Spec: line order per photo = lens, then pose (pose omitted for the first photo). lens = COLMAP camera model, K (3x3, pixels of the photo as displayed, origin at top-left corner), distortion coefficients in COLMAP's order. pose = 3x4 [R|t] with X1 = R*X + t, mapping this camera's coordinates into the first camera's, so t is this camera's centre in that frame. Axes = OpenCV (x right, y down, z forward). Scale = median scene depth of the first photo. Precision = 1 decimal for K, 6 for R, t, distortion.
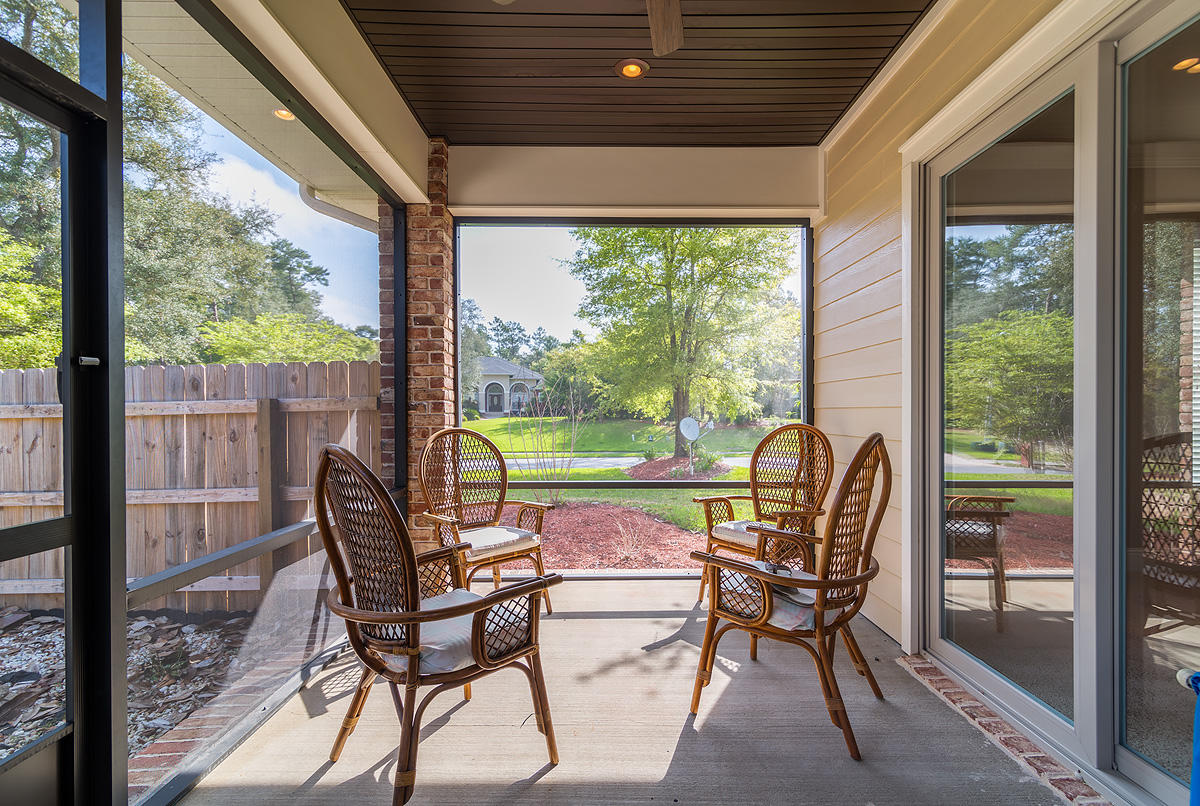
lens RADIAL K [[551.3, 0, 603.0], [0, 551.3, 412.5], [0, 0, 1]] dist [0.002885, -0.000026]
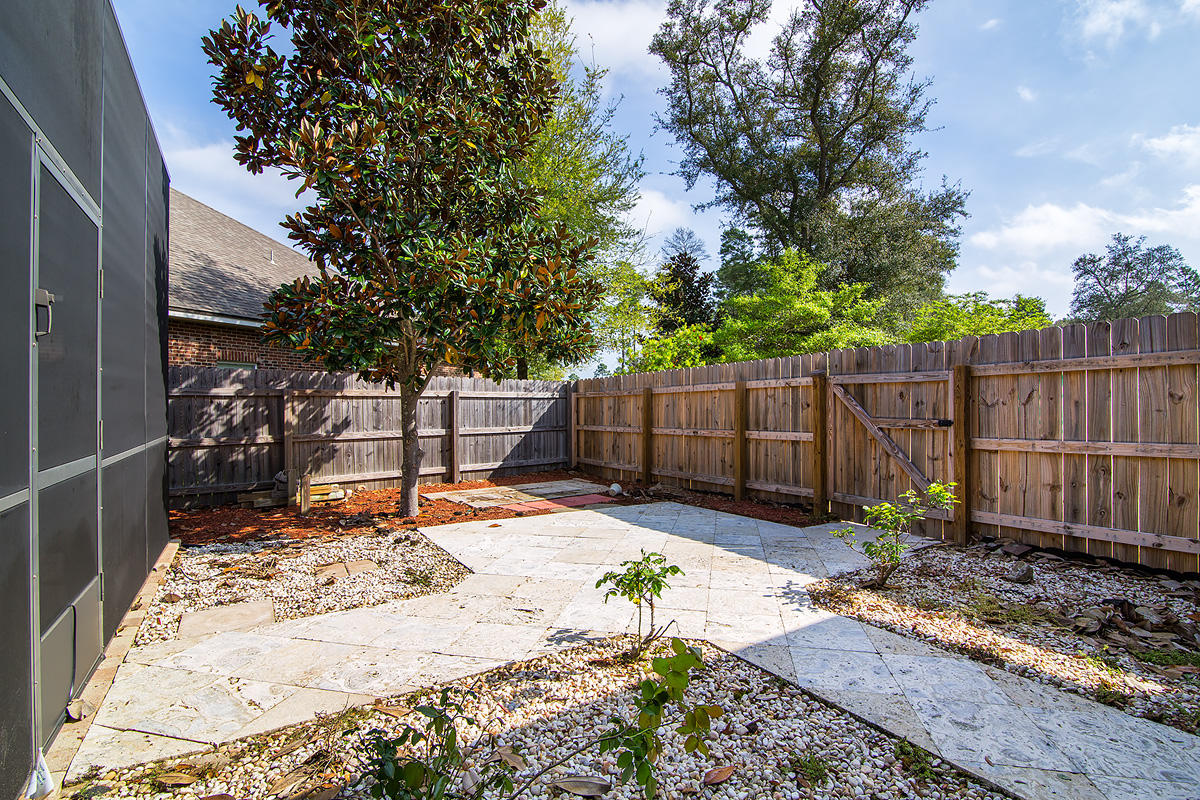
lens RADIAL K [[551.3, 0, 601.0], [0, 551.3, 403.2], [0, 0, 1]] dist [0.002885, -0.000026]
pose [[0.531825, -0.000373, -0.846854, -0.541821], [-0.000527, 1.000000, -0.000771, 0.071347], [0.846854, 0.000856, 0.531825, -0.334727]]
